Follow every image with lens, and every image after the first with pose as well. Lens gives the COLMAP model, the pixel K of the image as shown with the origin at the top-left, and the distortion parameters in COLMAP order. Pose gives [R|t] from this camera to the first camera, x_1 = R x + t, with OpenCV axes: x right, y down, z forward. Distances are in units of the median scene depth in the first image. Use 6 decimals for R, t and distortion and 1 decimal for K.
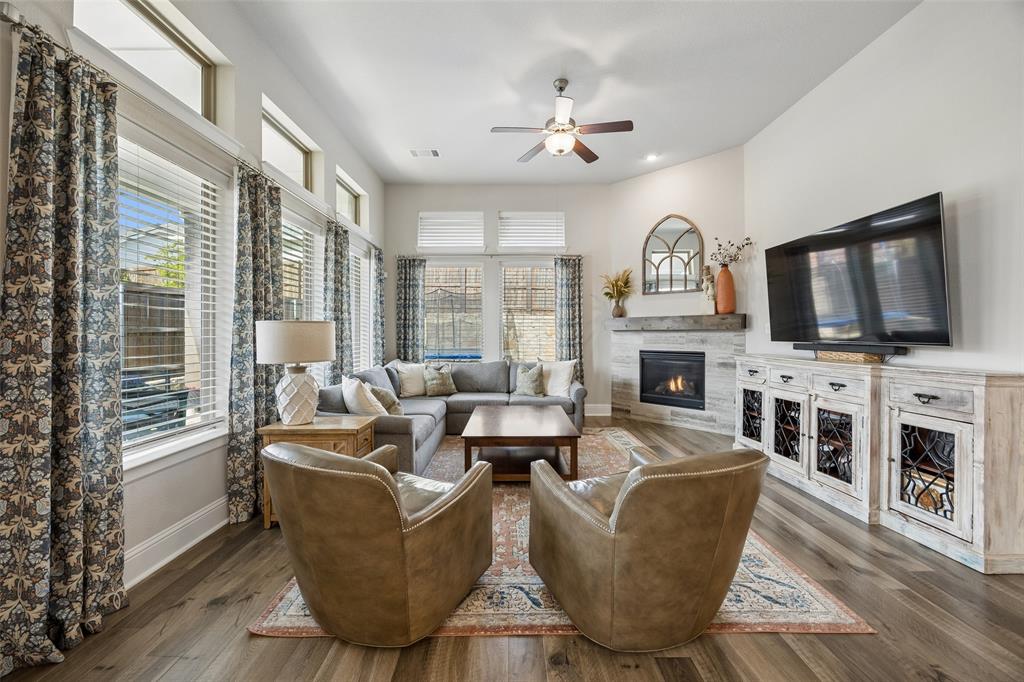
lens RADIAL K [[391.9, 0, 513.7], [0, 391.9, 333.9], [0, 0, 1]] dist [-0.002060, -0.000175]
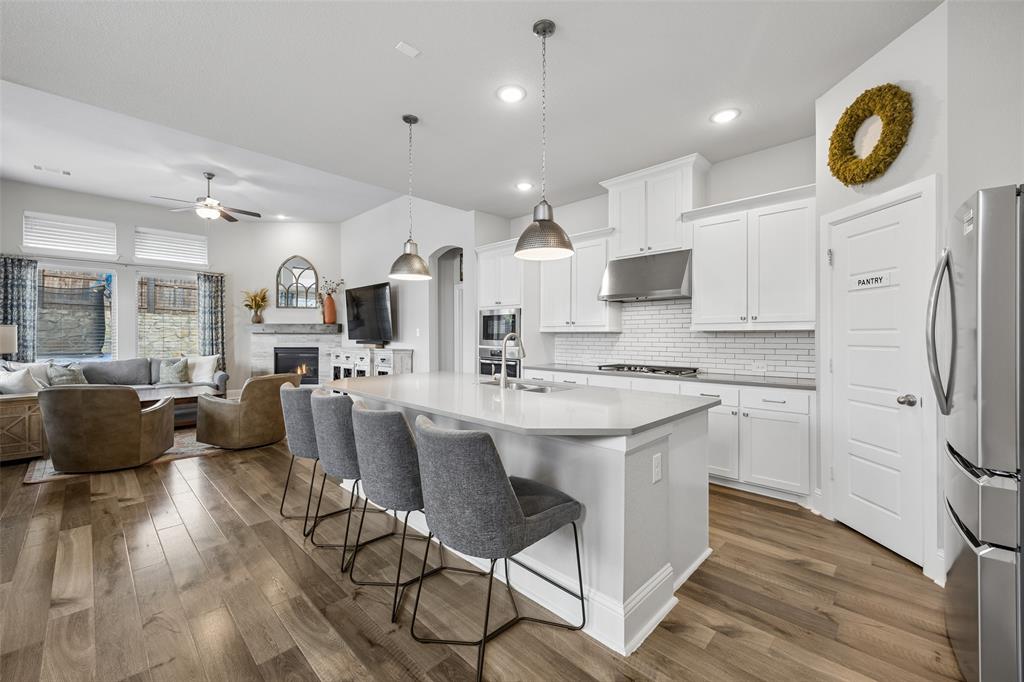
lens RADIAL K [[412.0, 0, 507.3], [0, 412.0, 337.6], [0, 0, 1]] dist [0.014092, -0.000575]
pose [[0.713197, 0.001552, 0.700962, -0.133685], [-0.003139, 0.999995, 0.000980, 0.003421], [-0.700957, -0.002900, 0.713198, -0.708669]]
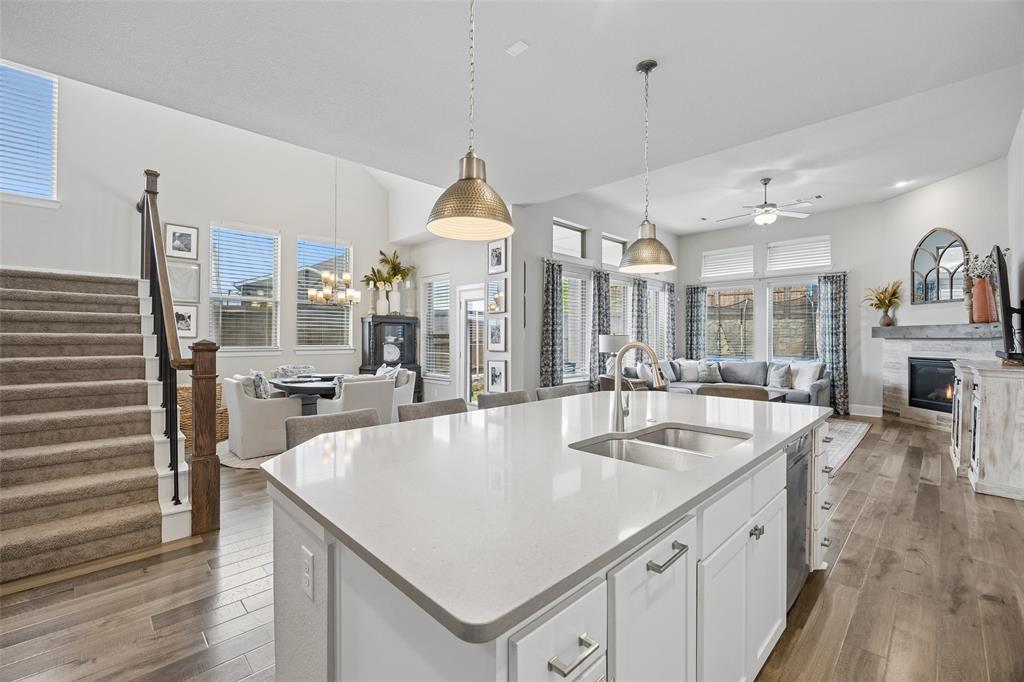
lens RADIAL K [[431.5, 0, 512.0], [0, 431.5, 341.0], [0, 0, 1]] dist [-0.008949, -0.000197]
pose [[0.694786, 0.006905, -0.719184, 0.453141], [-0.004162, 0.999976, 0.005580, -0.004131], [0.719205, -0.000883, 0.694798, -0.634781]]
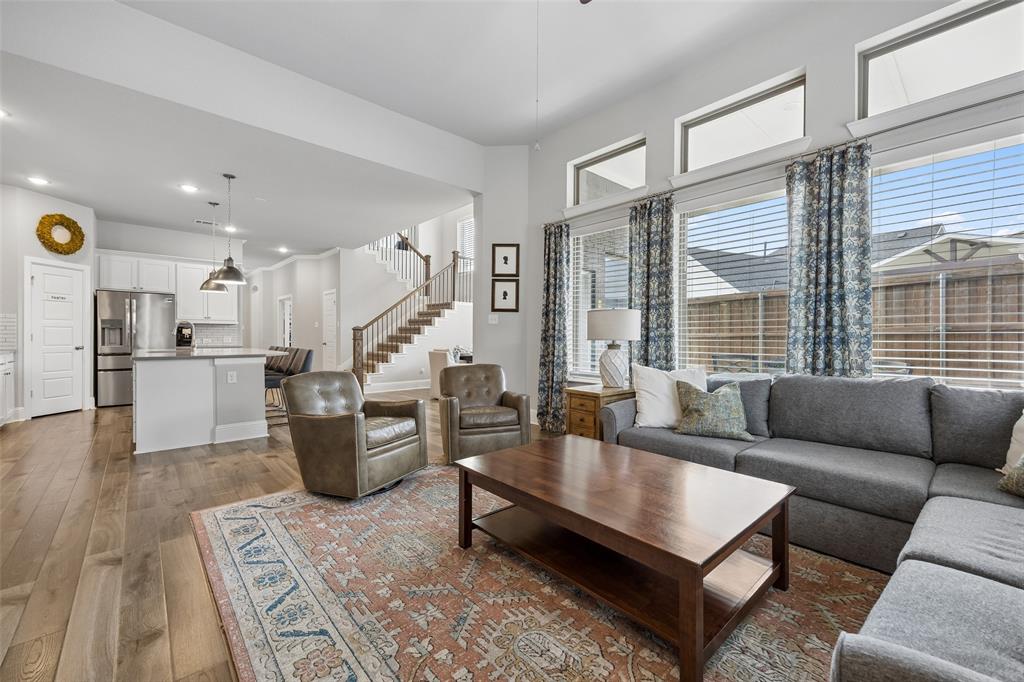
lens RADIAL K [[412.0, 0, 507.3], [0, 412.0, 337.6], [0, 0, 1]] dist [0.014092, -0.000575]
pose [[-0.756703, 0.000080, -0.653759, 0.337813], [-0.004988, 0.999970, 0.005896, 0.027649], [0.653740, 0.007723, -0.756680, 0.959129]]
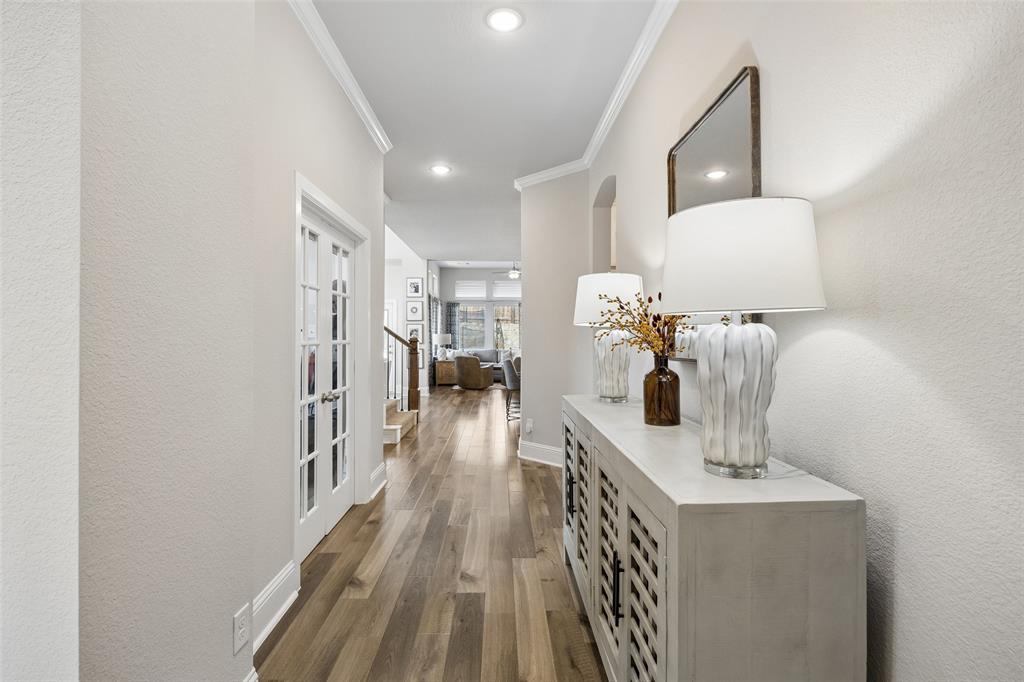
lens RADIAL K [[465.1, 0, 510.0], [0, 465.1, 335.4], [0, 0, 1]] dist [-0.003706, -0.000666]
pose [[0.999939, -0.001577, 0.010913, 0.034590], [0.001607, 0.999995, -0.002749, -0.002445], [-0.010909, 0.002766, 0.999937, -1.843997]]
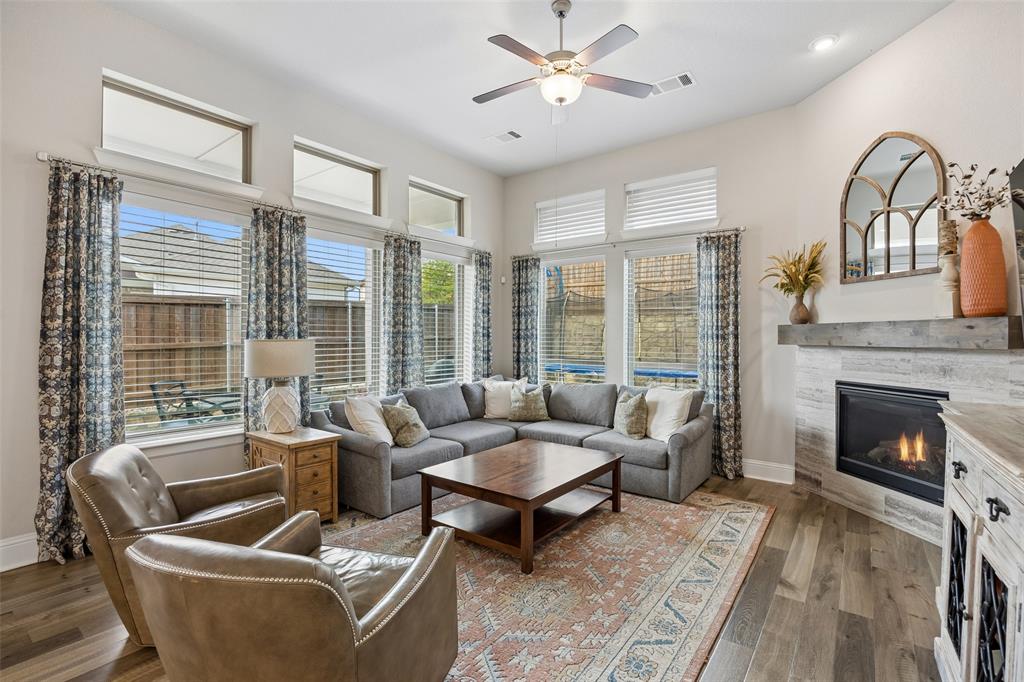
lens RADIAL K [[470.4, 0, 514.4], [0, 470.4, 341.1], [0, 0, 1]] dist [-0.009988, 0.000041]
pose [[0.794462, 0.008419, -0.607256, 0.402524], [-0.005039, 0.999961, 0.007271, -0.021107], [0.607293, -0.002717, 0.794473, 0.183752]]
